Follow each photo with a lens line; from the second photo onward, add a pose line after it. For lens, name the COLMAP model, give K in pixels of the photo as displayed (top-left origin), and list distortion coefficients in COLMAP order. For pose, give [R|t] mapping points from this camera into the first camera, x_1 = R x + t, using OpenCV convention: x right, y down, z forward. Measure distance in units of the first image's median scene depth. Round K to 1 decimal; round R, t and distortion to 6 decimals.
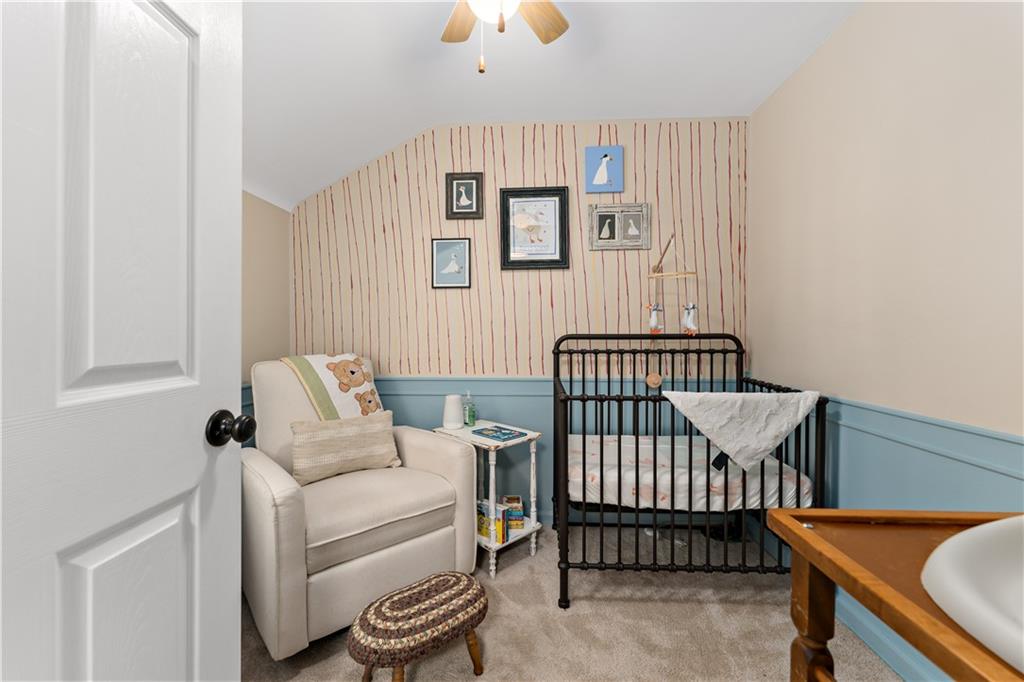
lens RADIAL K [[412.6, 0, 510.3], [0, 412.6, 336.3], [0, 0, 1]] dist [-0.000134, 0.000263]
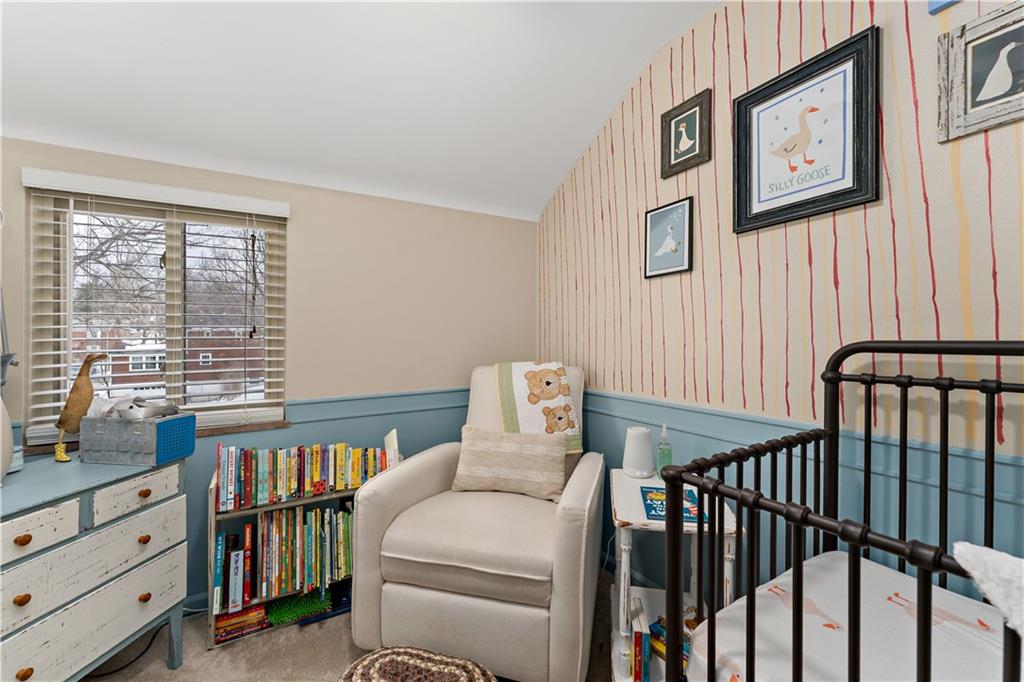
lens RADIAL K [[412.6, 0, 514.5], [0, 412.6, 341.1], [0, 0, 1]] dist [-0.000134, 0.000263]
pose [[0.561582, 0.000706, -0.827421, 0.294102], [-0.001090, 0.999999, 0.000113, -0.004069], [0.827420, 0.000838, 0.561582, 0.392380]]
